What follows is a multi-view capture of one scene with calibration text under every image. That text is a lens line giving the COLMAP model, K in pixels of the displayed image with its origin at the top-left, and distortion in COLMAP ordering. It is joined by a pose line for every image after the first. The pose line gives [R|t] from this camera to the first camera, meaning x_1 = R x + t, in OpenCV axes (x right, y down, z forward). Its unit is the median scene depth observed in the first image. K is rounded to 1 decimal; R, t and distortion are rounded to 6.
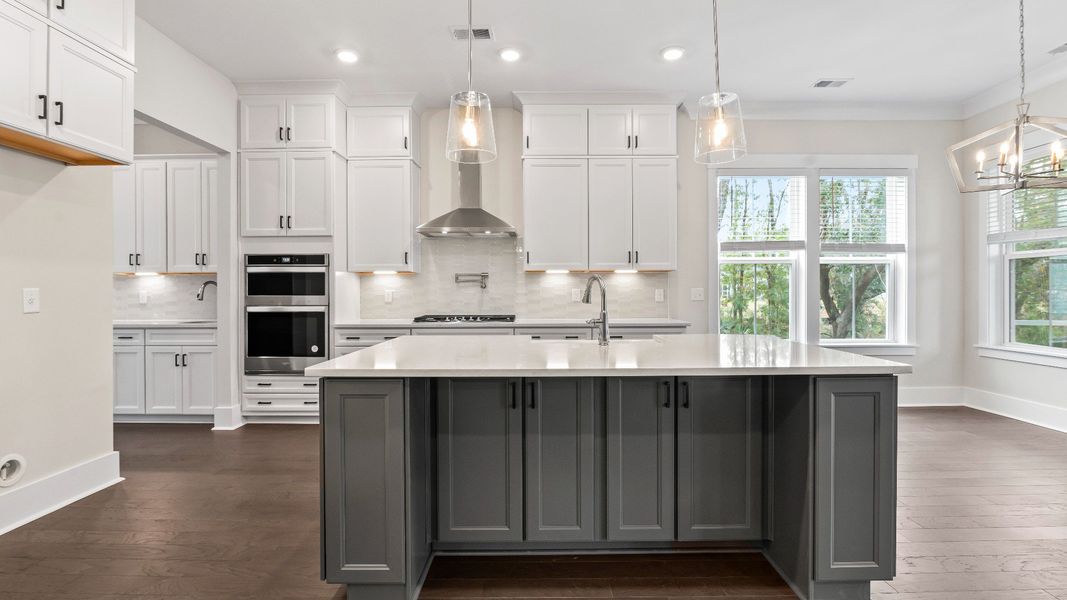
lens RADIAL K [[498.9, 0, 535.0], [0, 498.9, 296.8], [0, 0, 1]] dist [-0.020662, -0.001352]
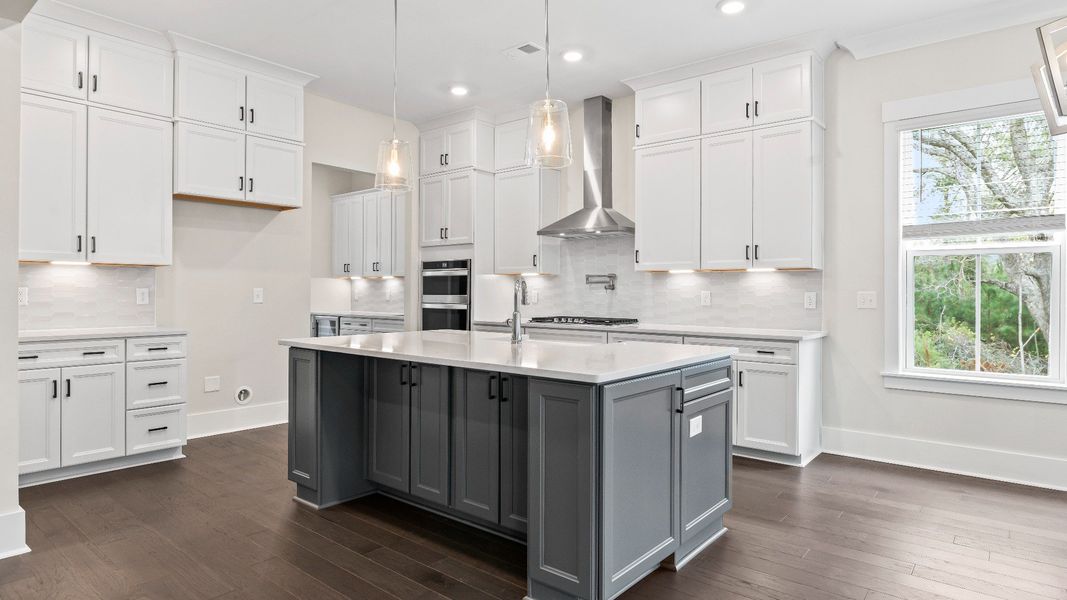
lens RADIAL K [[626.9, 0, 532.5], [0, 626.9, 292.5], [0, 0, 1]] dist [-0.012970, 0.000248]
pose [[0.754925, 0.008108, -0.655761, 0.635629], [-0.015463, 0.999866, -0.005439, -0.003823], [0.655629, 0.014246, 0.754949, 0.004708]]
